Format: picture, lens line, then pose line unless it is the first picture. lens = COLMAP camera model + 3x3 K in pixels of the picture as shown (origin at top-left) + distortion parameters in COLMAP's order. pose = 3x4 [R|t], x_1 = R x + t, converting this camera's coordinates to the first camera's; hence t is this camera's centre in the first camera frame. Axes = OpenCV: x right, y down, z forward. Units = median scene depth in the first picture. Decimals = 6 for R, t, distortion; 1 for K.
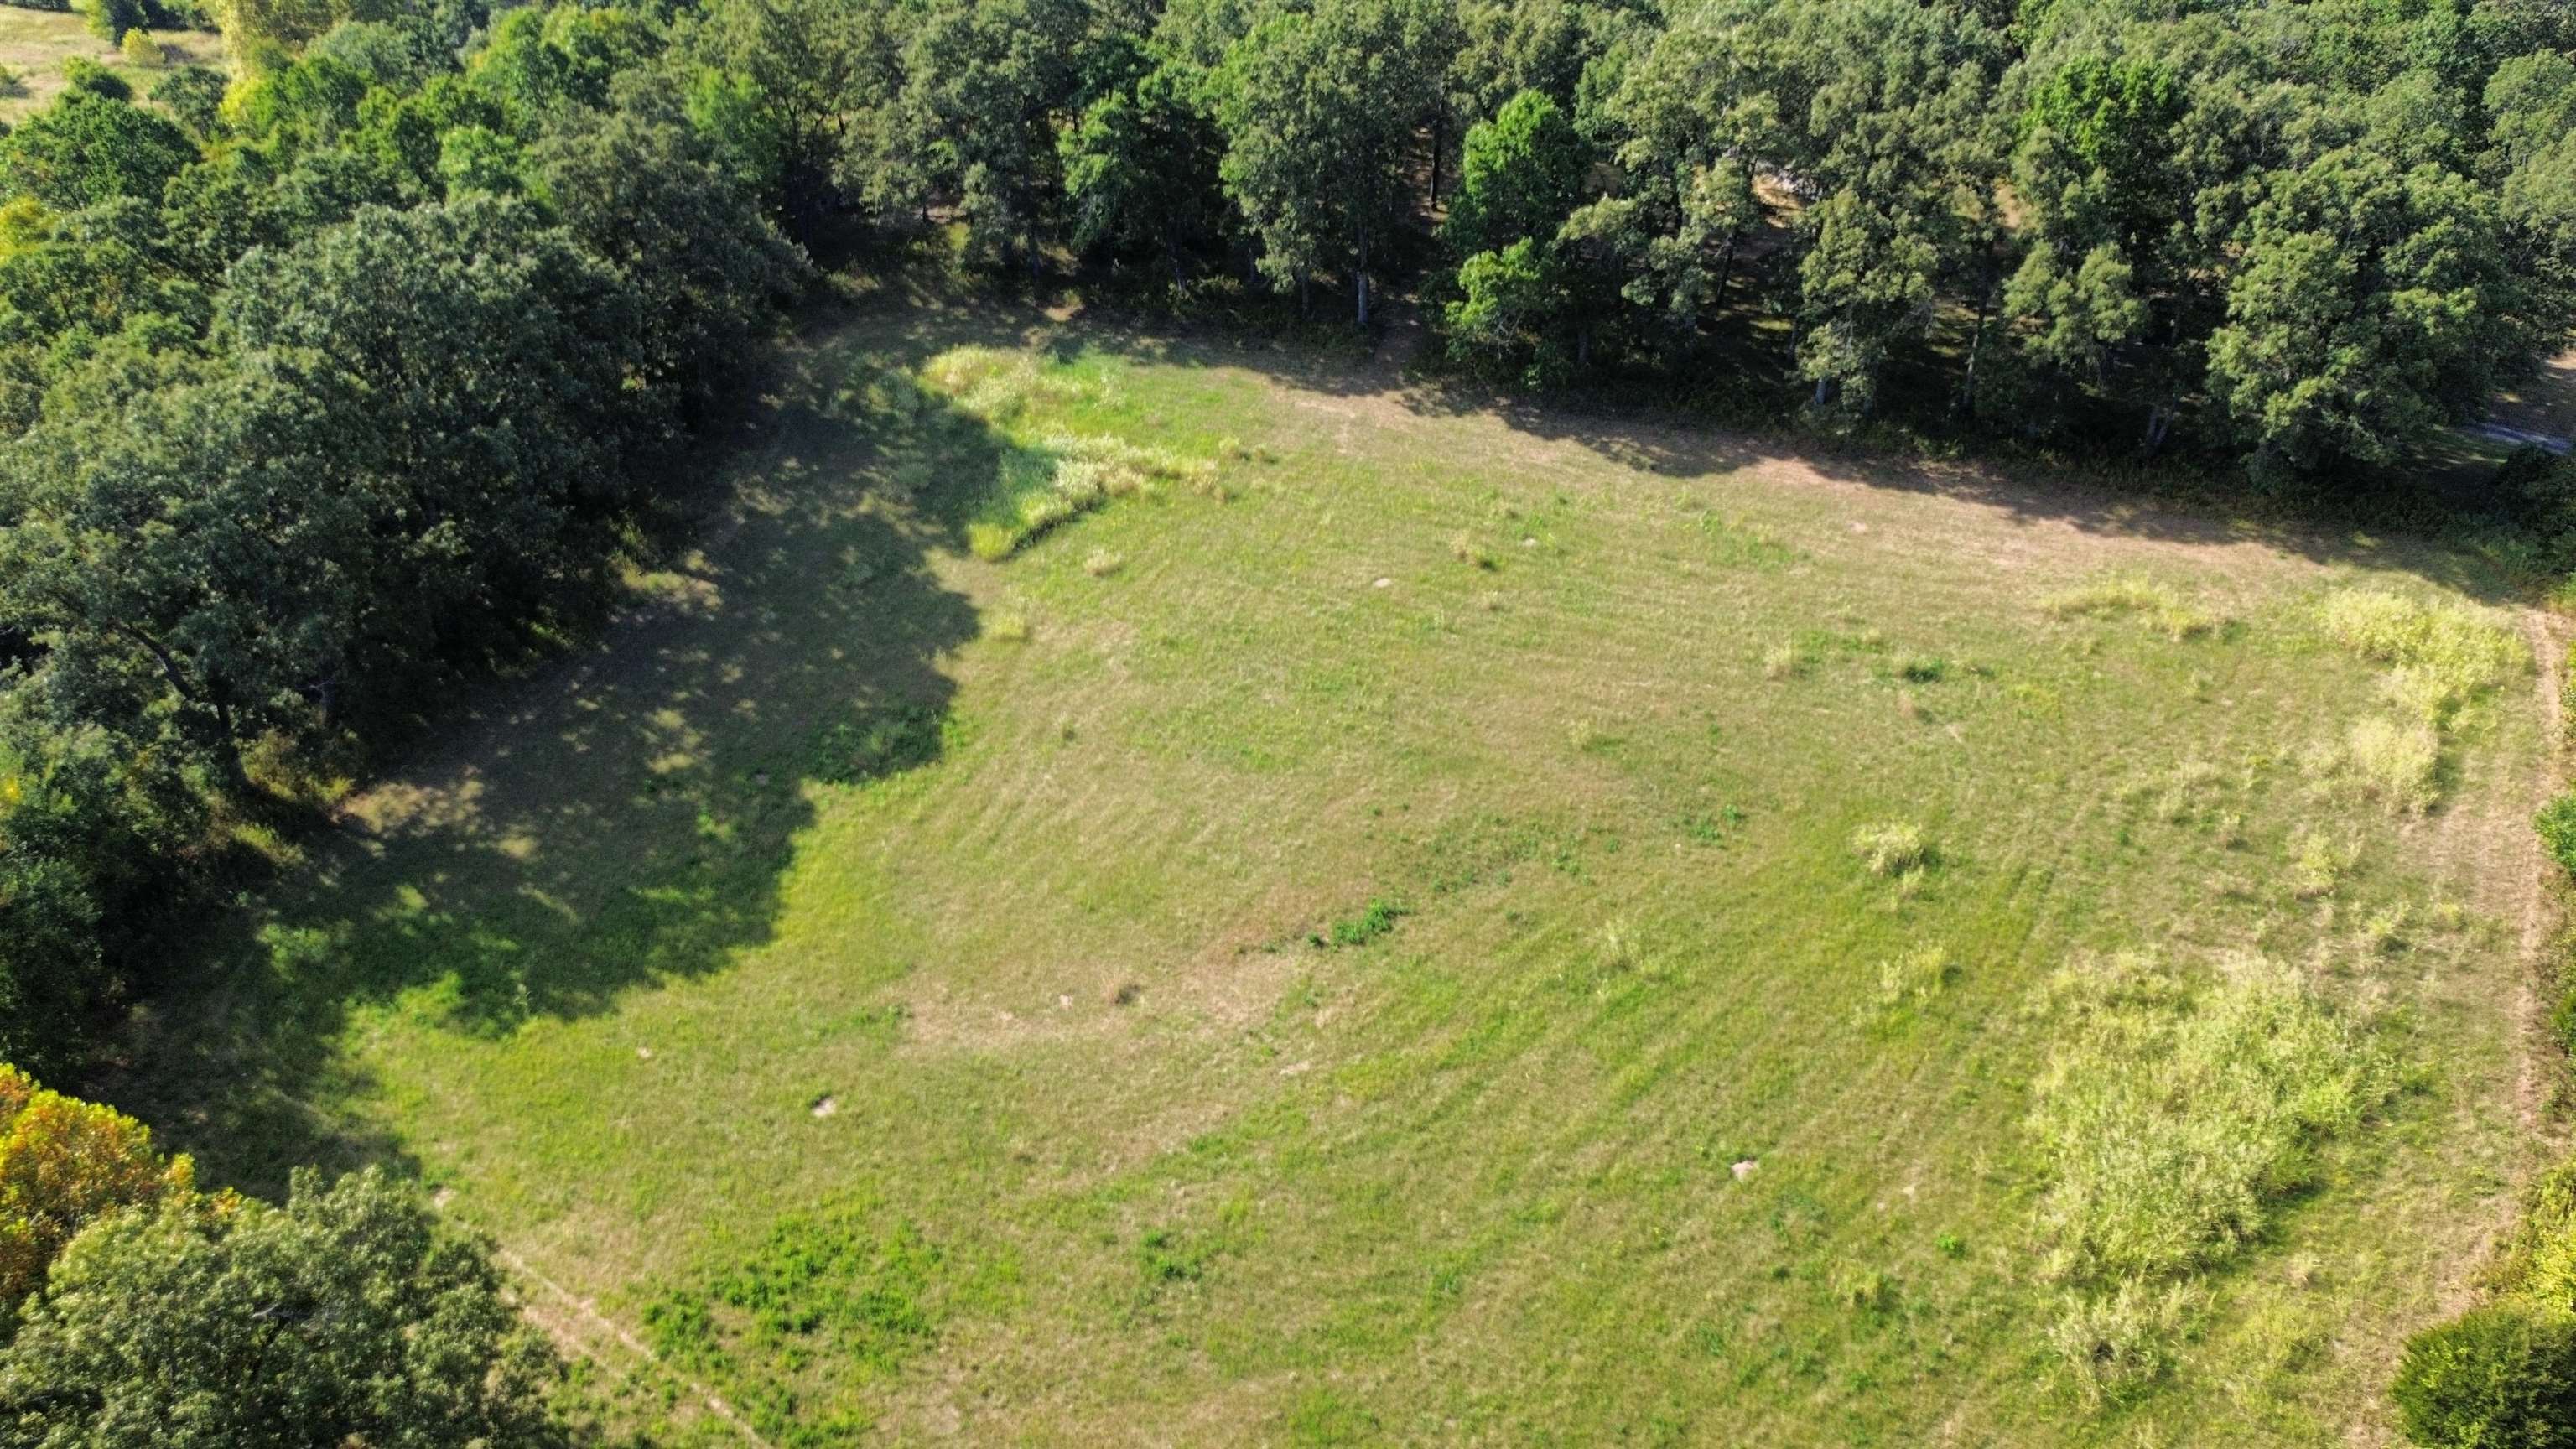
lens RADIAL K [[1805.3, 0, 1271.8], [0, 1805.3, 733.0], [0, 0, 1]] dist [0.081153, -0.069588]
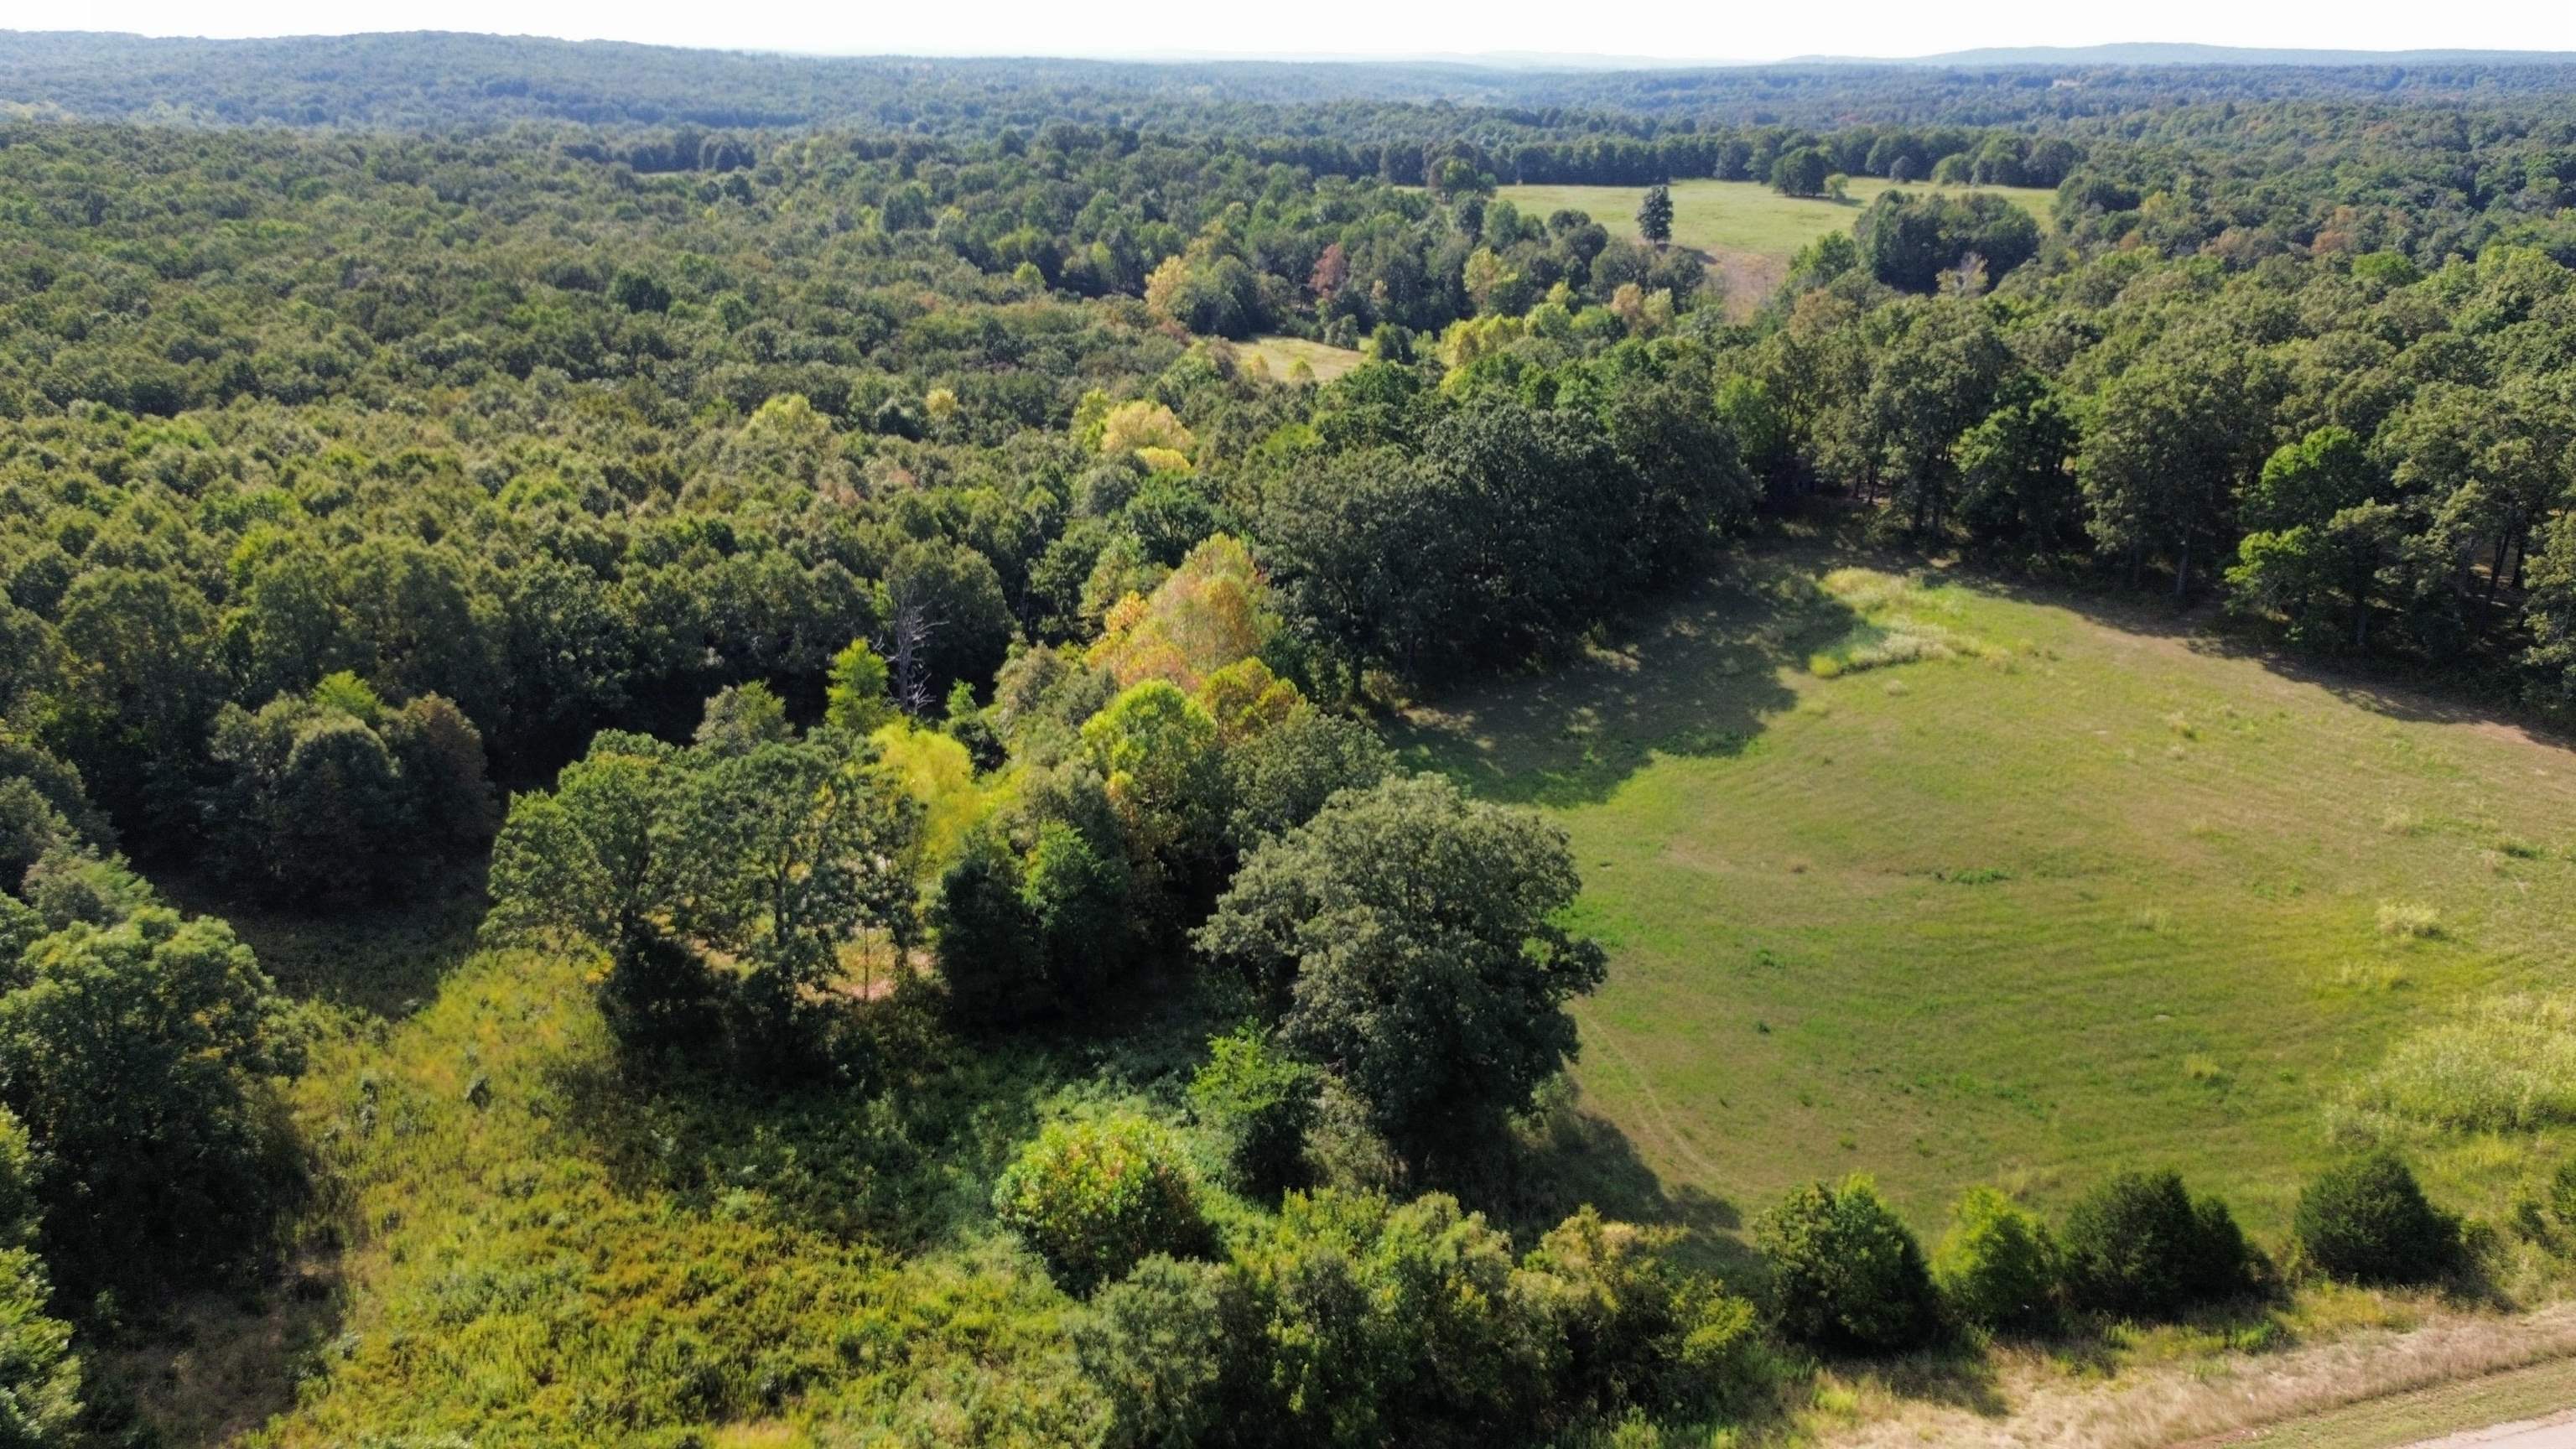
lens RADIAL K [[1805.3, 0, 1271.8], [0, 1805.3, 733.0], [0, 0, 1]] dist [0.081153, -0.069588]
pose [[0.836299, 0.193013, -0.513177, 0.224620], [-0.300297, 0.944359, -0.134193, 0.263312], [0.458722, 0.266331, 0.847727, -0.414079]]
